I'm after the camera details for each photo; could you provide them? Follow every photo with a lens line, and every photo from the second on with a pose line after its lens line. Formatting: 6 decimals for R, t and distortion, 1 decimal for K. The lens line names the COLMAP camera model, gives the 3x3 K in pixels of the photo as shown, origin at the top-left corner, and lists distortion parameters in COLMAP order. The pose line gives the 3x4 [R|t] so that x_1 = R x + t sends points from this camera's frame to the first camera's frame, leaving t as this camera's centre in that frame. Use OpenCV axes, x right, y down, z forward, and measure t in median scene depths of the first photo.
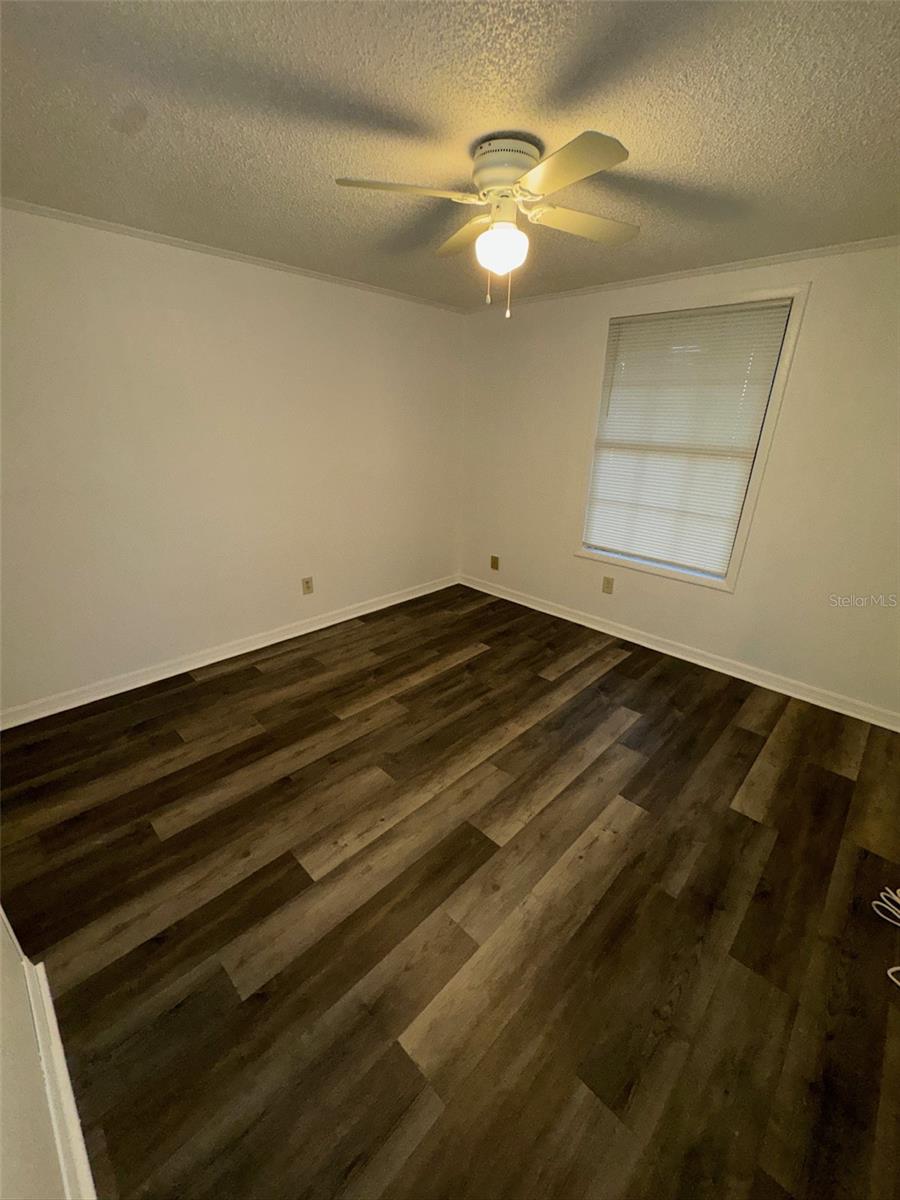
lens RADIAL K [[482.1, 0, 447.7], [0, 482.1, 602.0], [0, 0, 1]] dist [0.012018, 0.000062]
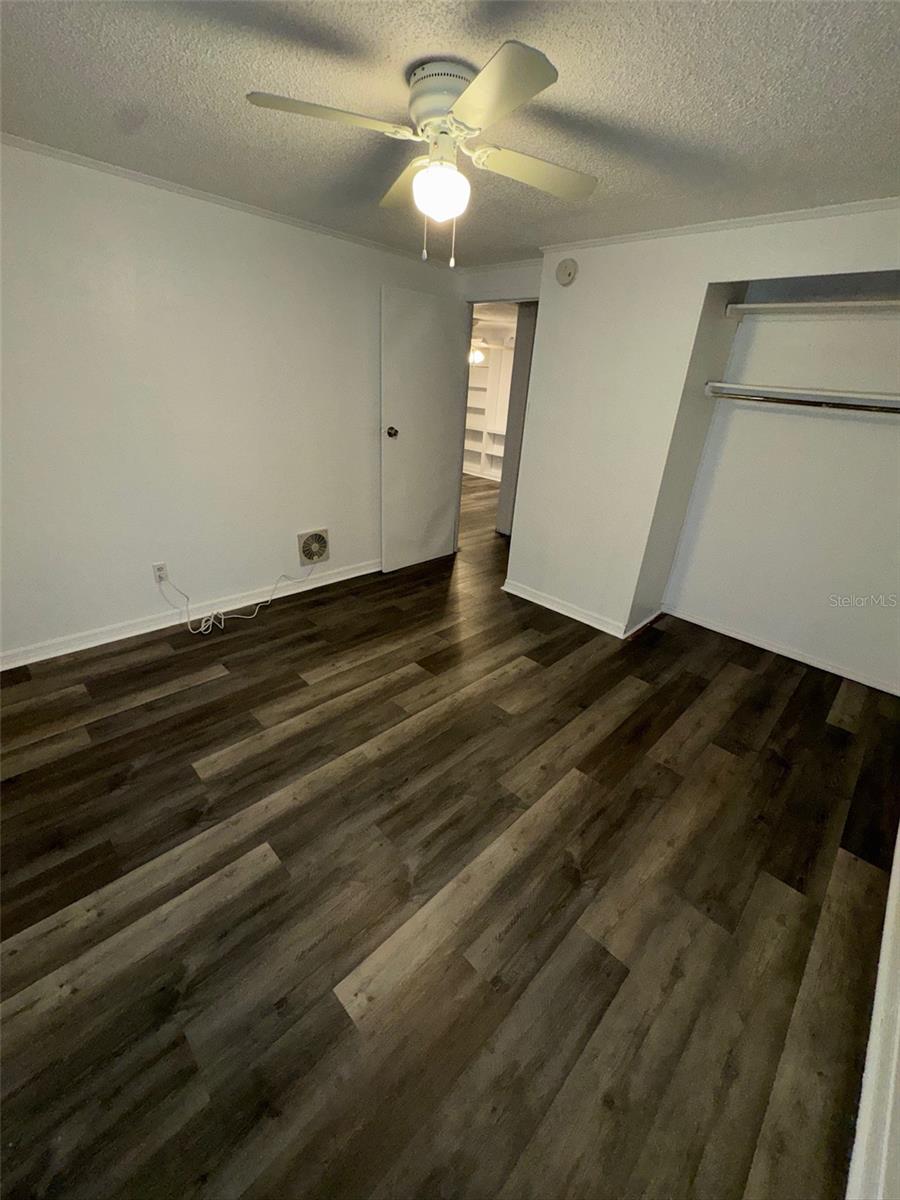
lens RADIAL K [[482.1, 0, 449.8], [0, 482.1, 598.4], [0, 0, 1]] dist [0.012018, 0.000062]
pose [[-0.996278, -0.079381, -0.033586, 0.048904], [-0.079241, 0.690208, 0.719259, -0.569056], [-0.033913, 0.719244, -0.693930, 1.439677]]
